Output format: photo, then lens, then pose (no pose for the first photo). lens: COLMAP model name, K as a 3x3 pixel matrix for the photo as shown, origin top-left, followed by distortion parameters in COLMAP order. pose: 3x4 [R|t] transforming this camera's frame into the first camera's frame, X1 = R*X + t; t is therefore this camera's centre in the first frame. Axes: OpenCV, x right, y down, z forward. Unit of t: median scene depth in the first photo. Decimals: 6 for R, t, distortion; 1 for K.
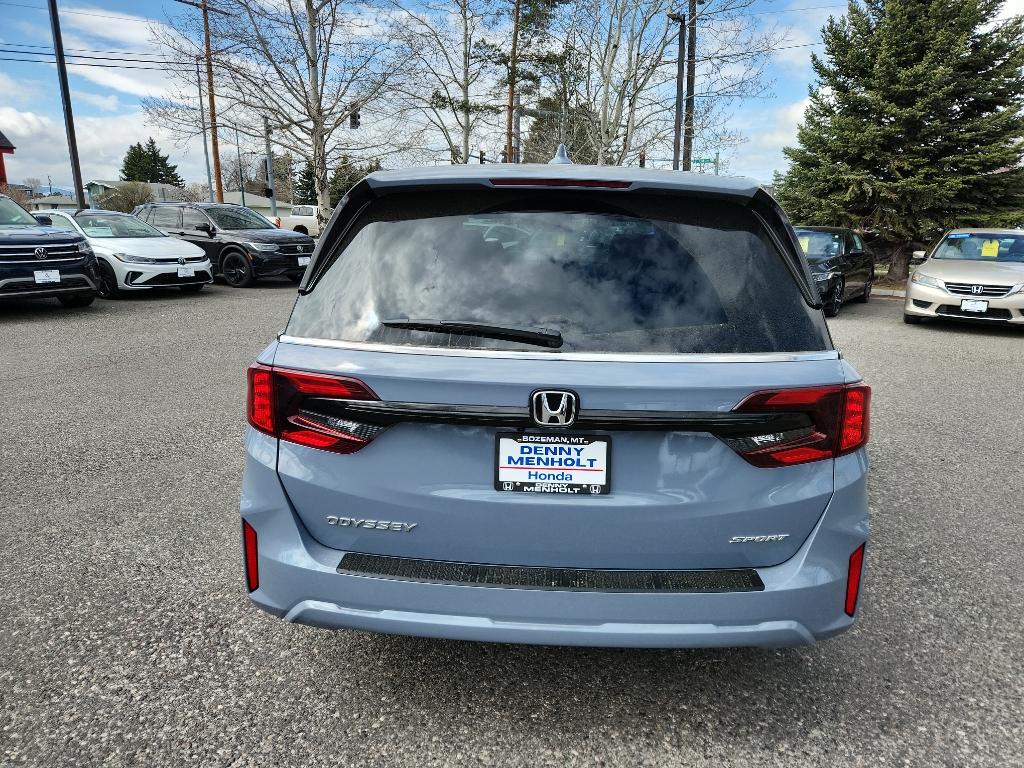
lens RADIAL K [[702.0, 0, 508.8], [0, 702.0, 380.0], [0, 0, 1]] dist [0.050642, -0.043451]
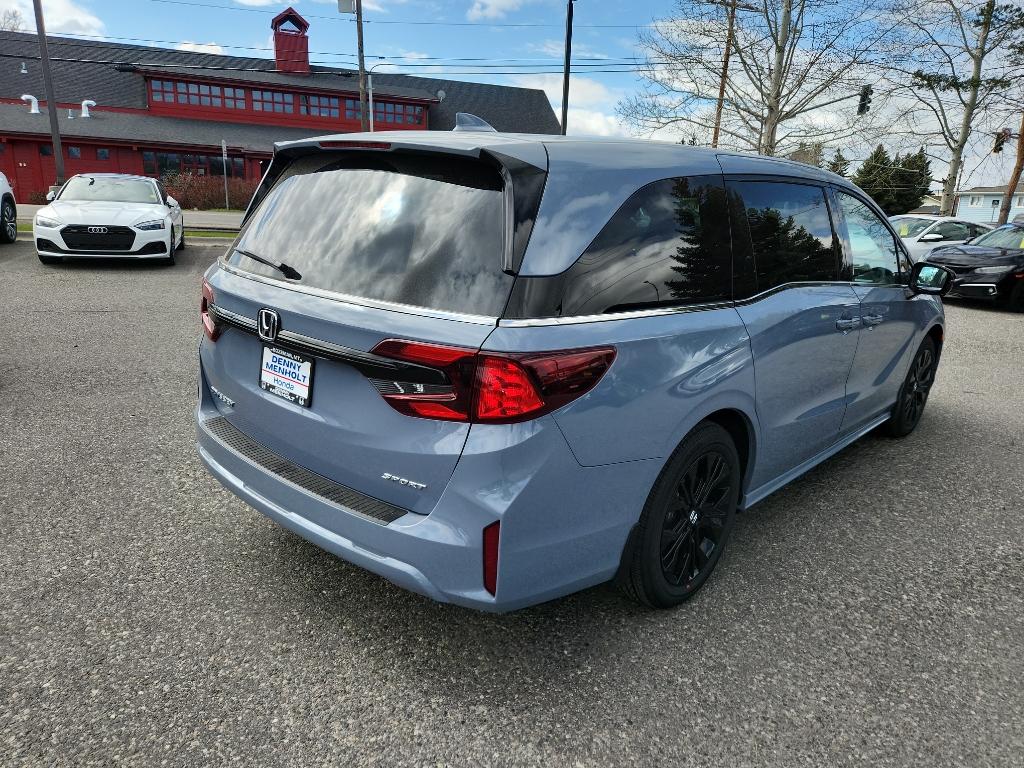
lens RADIAL K [[702.0, 0, 518.4], [0, 702.0, 384.6], [0, 0, 1]] dist [0.050642, -0.043451]
pose [[0.771294, 0.191880, -0.606867, 1.090628], [-0.183045, 0.980066, 0.077239, -0.032054], [0.609590, 0.051510, 0.791042, 0.257138]]
